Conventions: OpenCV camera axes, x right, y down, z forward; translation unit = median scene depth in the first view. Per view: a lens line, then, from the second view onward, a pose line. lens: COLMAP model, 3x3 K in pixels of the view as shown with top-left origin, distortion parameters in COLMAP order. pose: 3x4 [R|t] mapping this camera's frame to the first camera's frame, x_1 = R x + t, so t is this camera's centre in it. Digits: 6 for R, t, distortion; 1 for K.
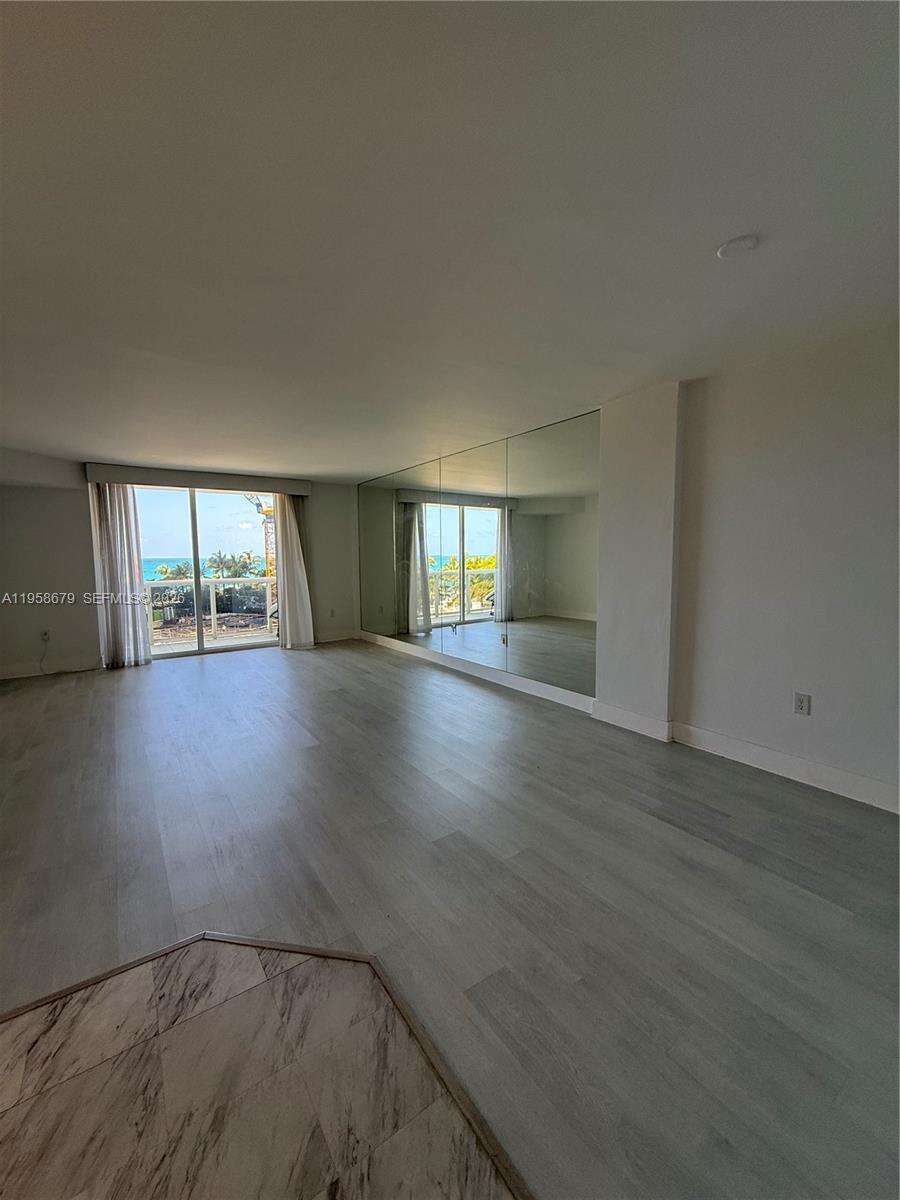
lens RADIAL K [[484.9, 0, 450.0], [0, 484.9, 600.0], [0, 0, 1]] dist [0.018291, 0.000052]
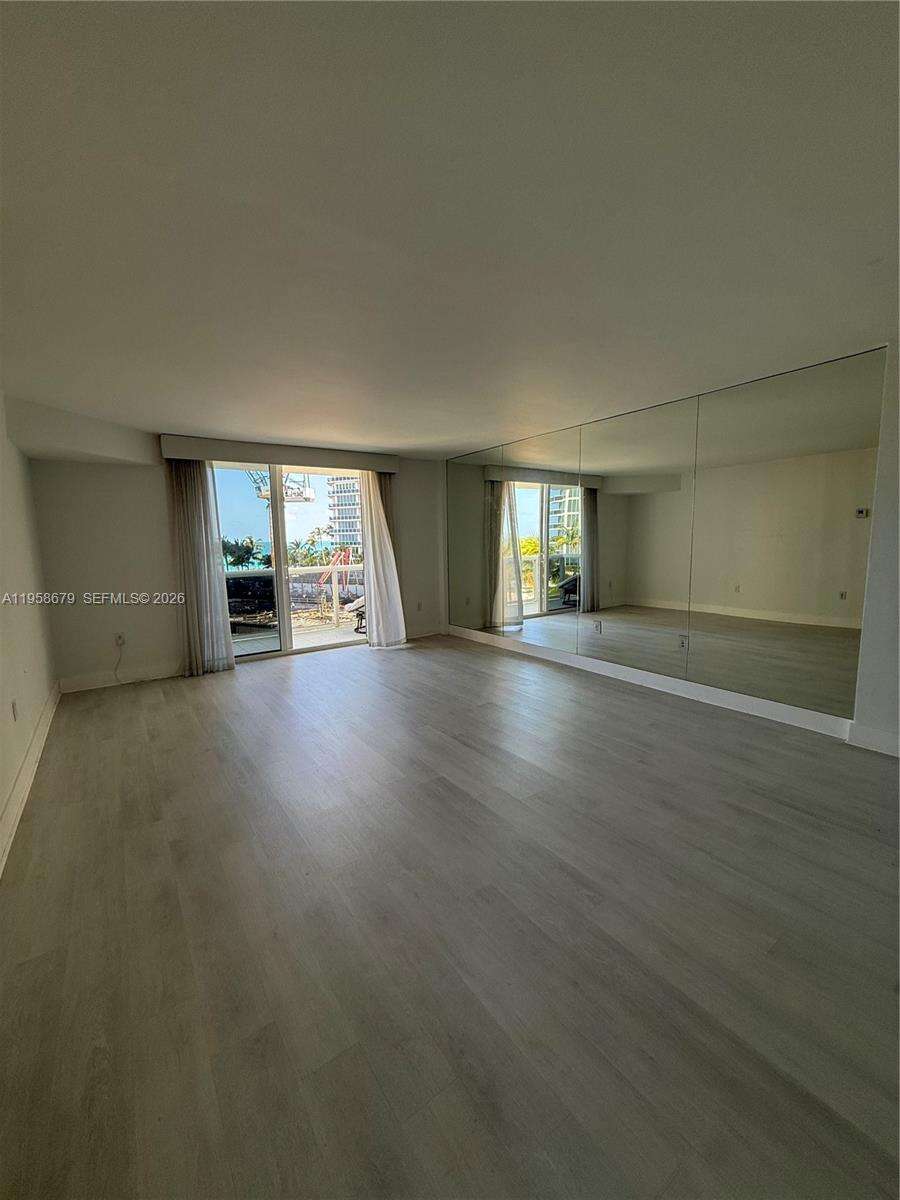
lens RADIAL K [[479.4, 0, 450.0], [0, 479.4, 600.0], [0, 0, 1]] dist [-0.000014, -0.000003]
pose [[0.999854, -0.008679, 0.014687, -0.190428], [0.008148, 0.999325, 0.035834, -0.014634], [-0.014988, -0.035709, 0.999250, 0.117506]]
